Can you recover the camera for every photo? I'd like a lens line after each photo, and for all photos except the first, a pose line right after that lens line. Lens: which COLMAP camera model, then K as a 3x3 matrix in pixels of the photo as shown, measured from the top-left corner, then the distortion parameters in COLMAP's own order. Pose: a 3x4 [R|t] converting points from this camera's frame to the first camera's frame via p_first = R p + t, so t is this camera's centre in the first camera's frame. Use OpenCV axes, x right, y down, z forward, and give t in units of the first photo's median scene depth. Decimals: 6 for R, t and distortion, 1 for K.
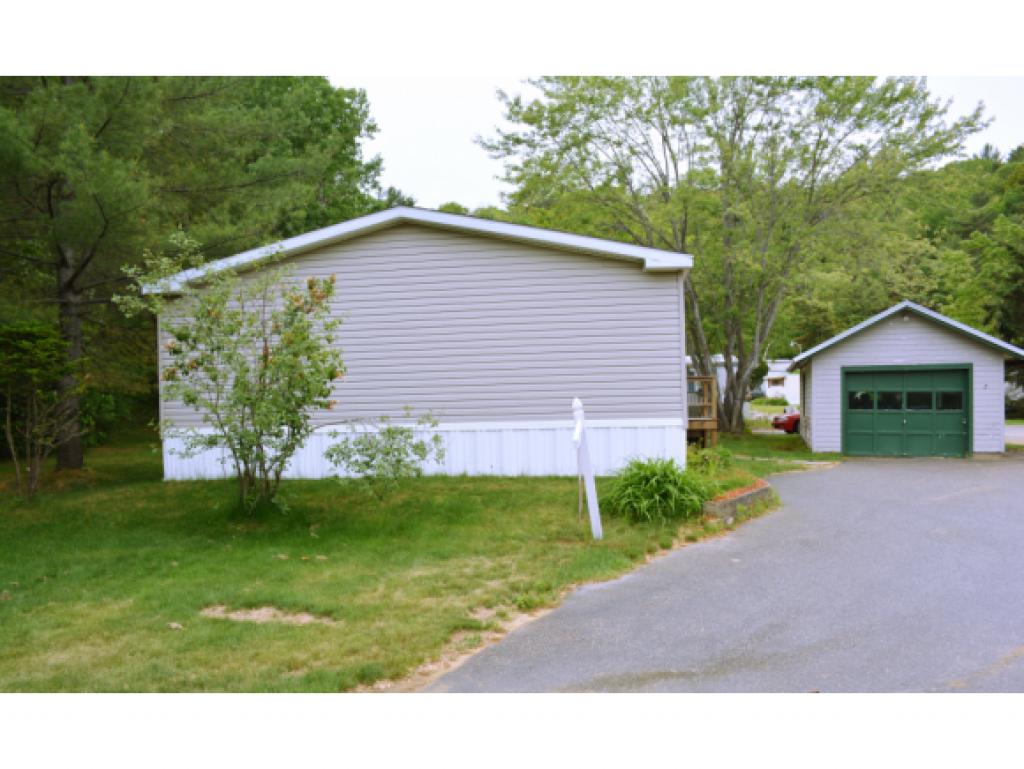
lens RADIAL K [[810.4, 0, 511.9], [0, 810.4, 381.9], [0, 0, 1]] dist [-0.107146, 0.059689]
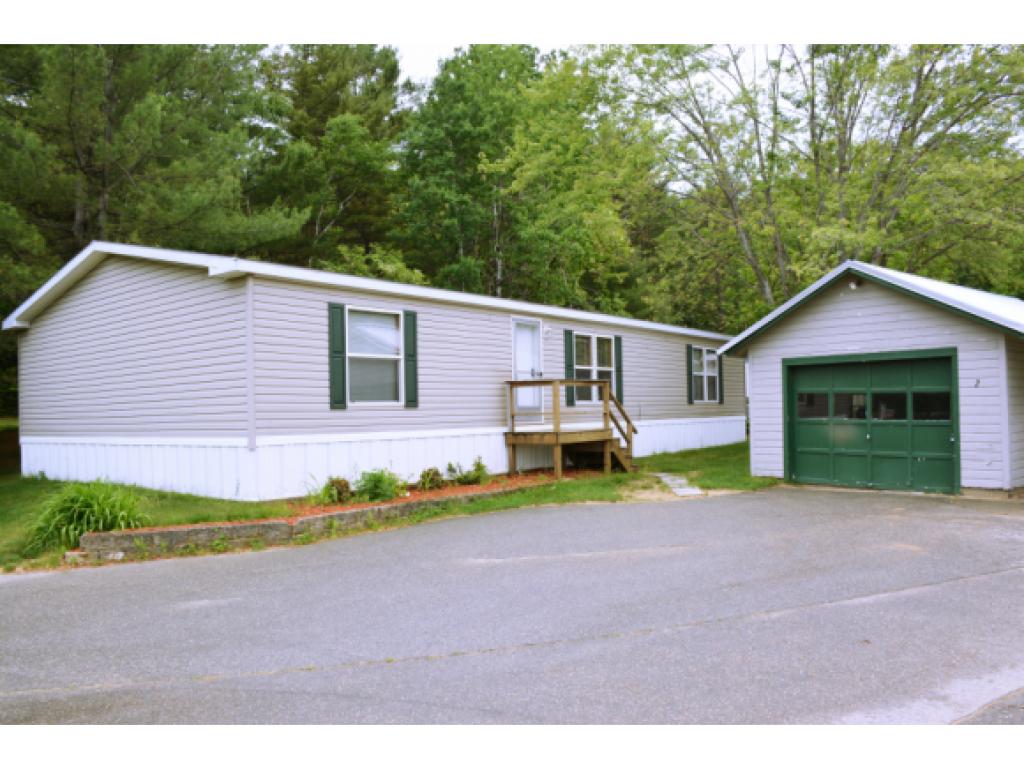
lens RADIAL K [[810.4, 0, 506.5], [0, 810.4, 385.4], [0, 0, 1]] dist [-0.107146, 0.059689]
pose [[0.867392, -0.021404, -0.497165, 0.575272], [0.032052, 0.999403, 0.012894, -0.012680], [0.496592, -0.027119, 0.867560, 0.260467]]
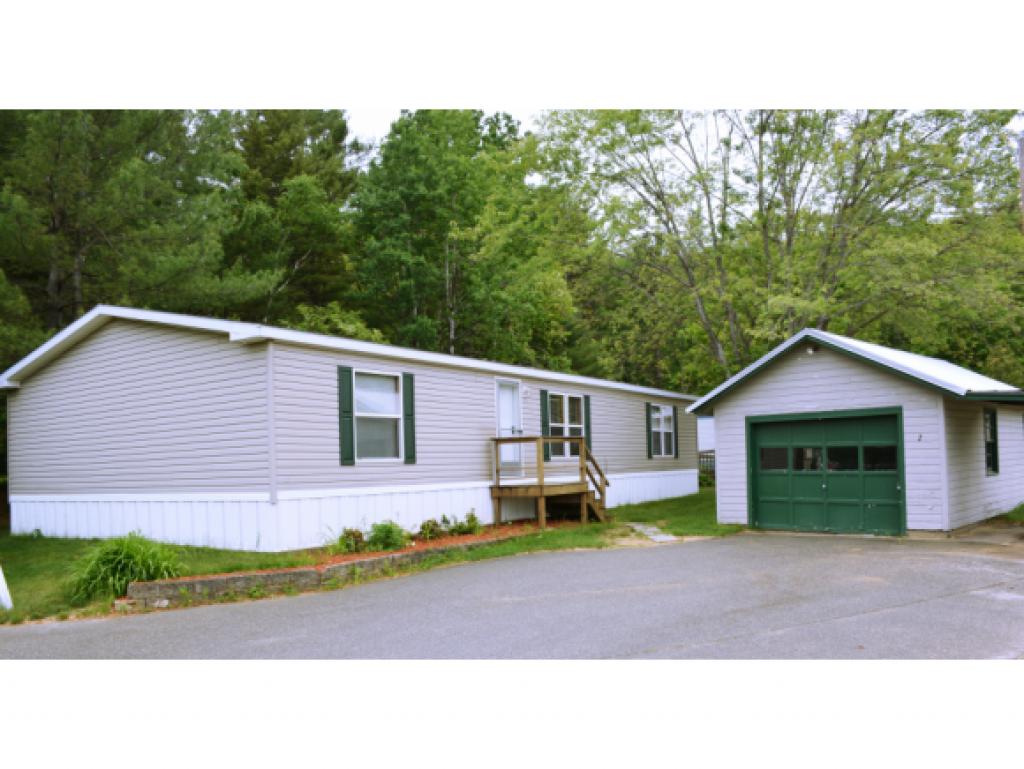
lens RADIAL K [[810.4, 0, 505.4], [0, 810.4, 432.9], [0, 0, 1]] dist [-0.107146, 0.059689]
pose [[0.905078, -0.031122, -0.424105, 0.553603], [0.036662, 0.999316, 0.004906, -0.015838], [0.423662, -0.019989, 0.905600, 0.184361]]
